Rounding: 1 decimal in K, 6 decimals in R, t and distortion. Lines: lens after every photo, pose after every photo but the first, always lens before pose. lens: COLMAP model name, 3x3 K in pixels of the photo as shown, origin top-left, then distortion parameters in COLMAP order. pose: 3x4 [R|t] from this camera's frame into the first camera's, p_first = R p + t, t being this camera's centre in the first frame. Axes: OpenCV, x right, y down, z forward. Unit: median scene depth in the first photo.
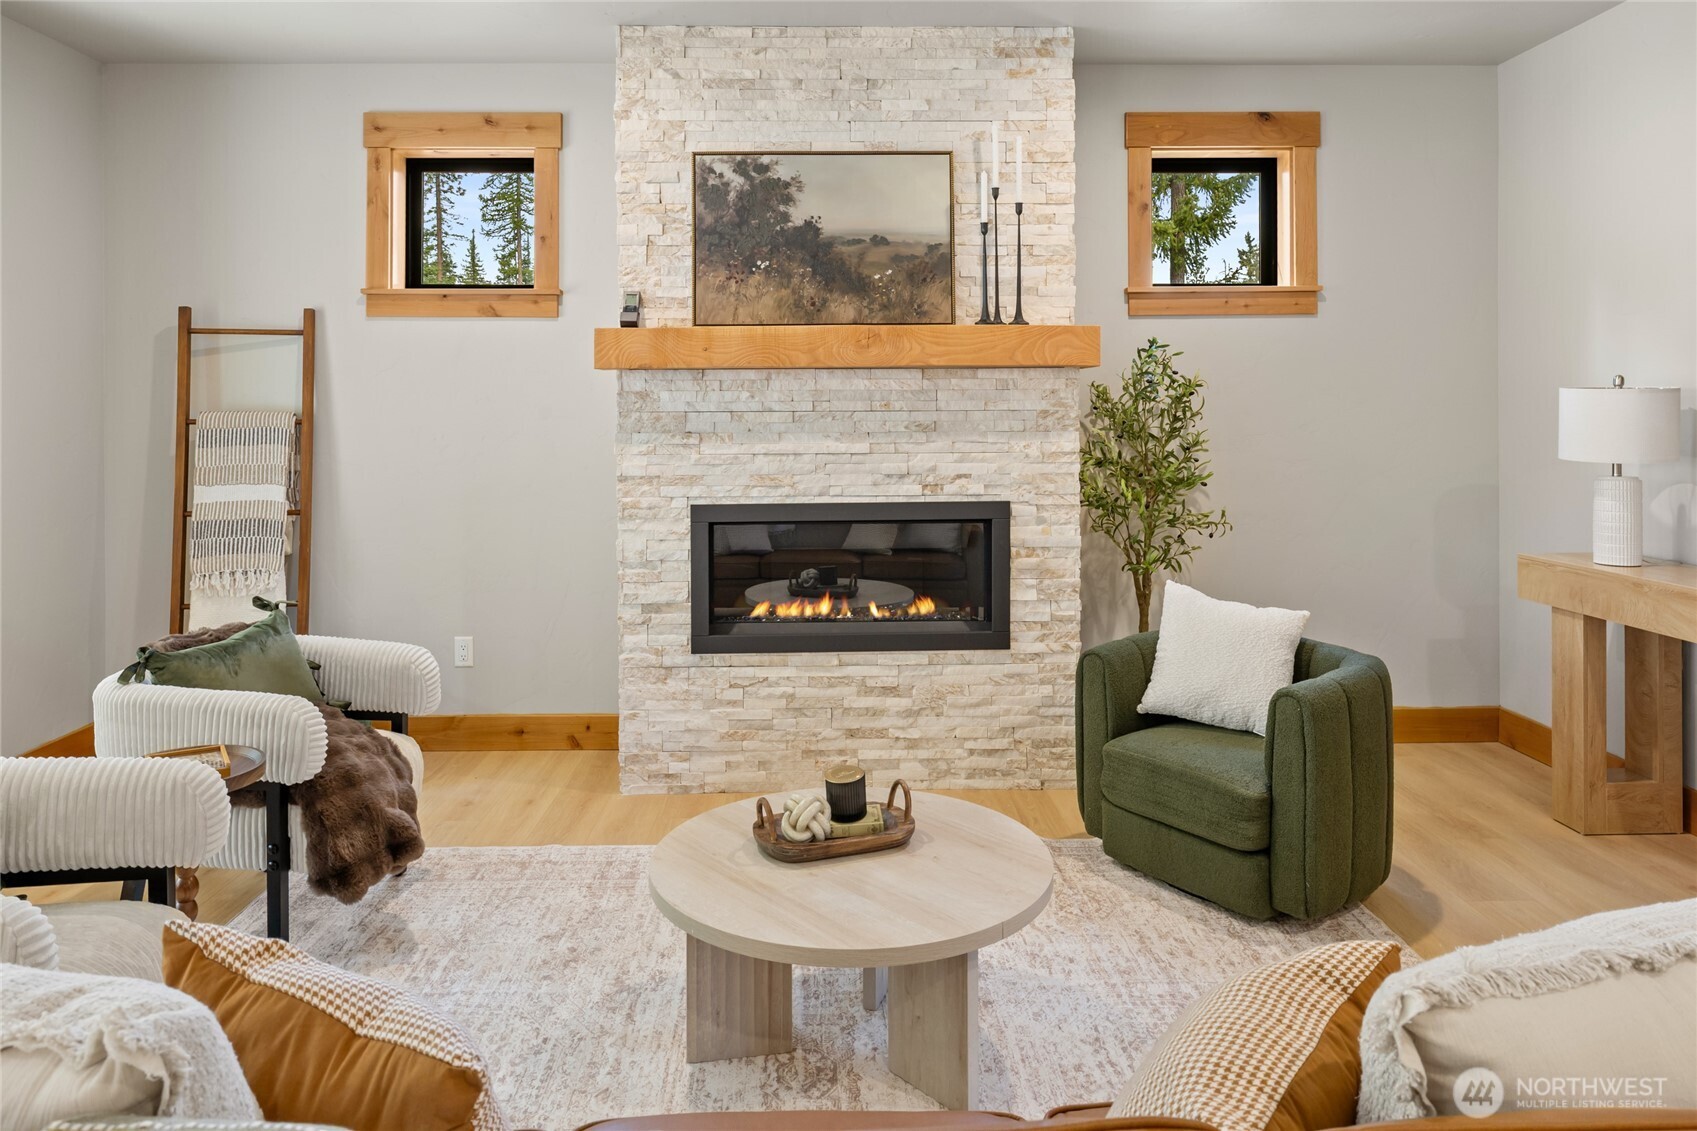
lens RADIAL K [[1093.6, 0, 848.5], [0, 1093.6, 565.5], [0, 0, 1]] dist [-0.000519, -0.000603]
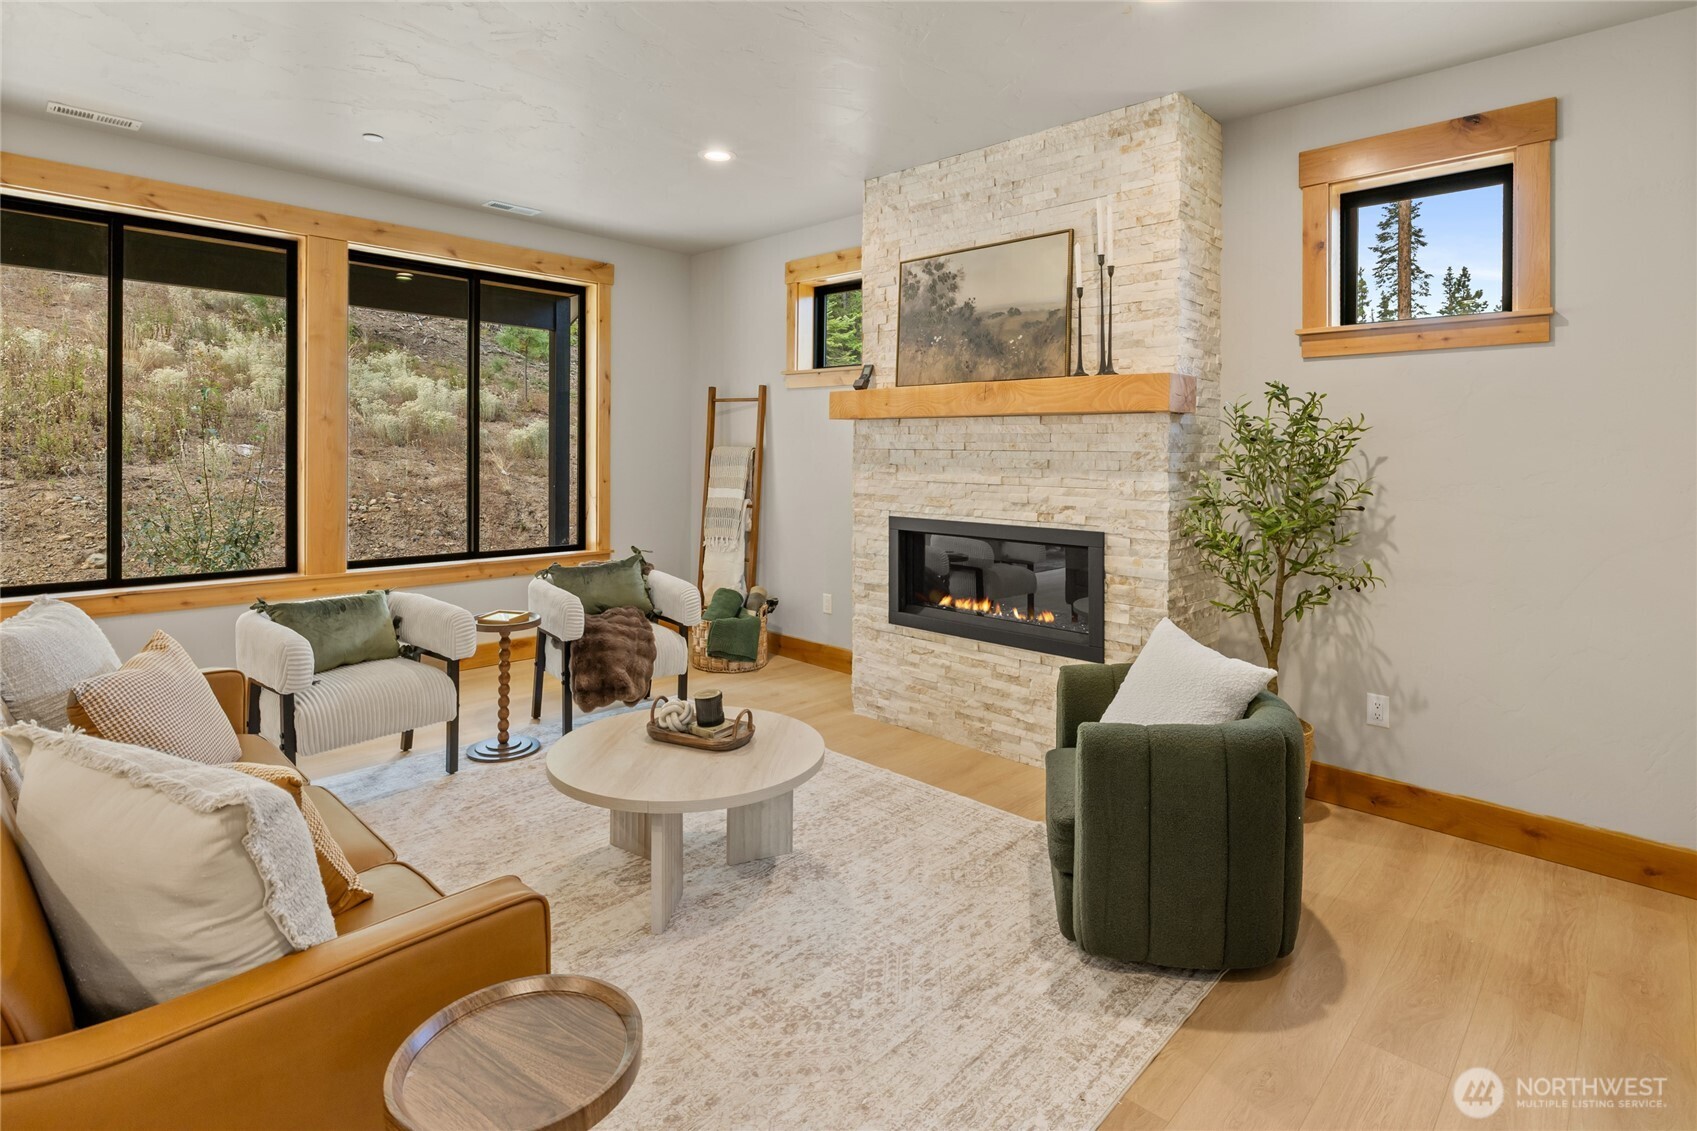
lens RADIAL K [[834.6, 0, 847.2], [0, 834.6, 574.2], [0, 0, 1]] dist [-0.003910, -0.000328]
pose [[0.709416, 0.116424, -0.695108, 0.569180], [-0.112300, 0.992334, 0.051595, -0.031164], [0.695786, 0.041458, 0.717052, 0.204788]]
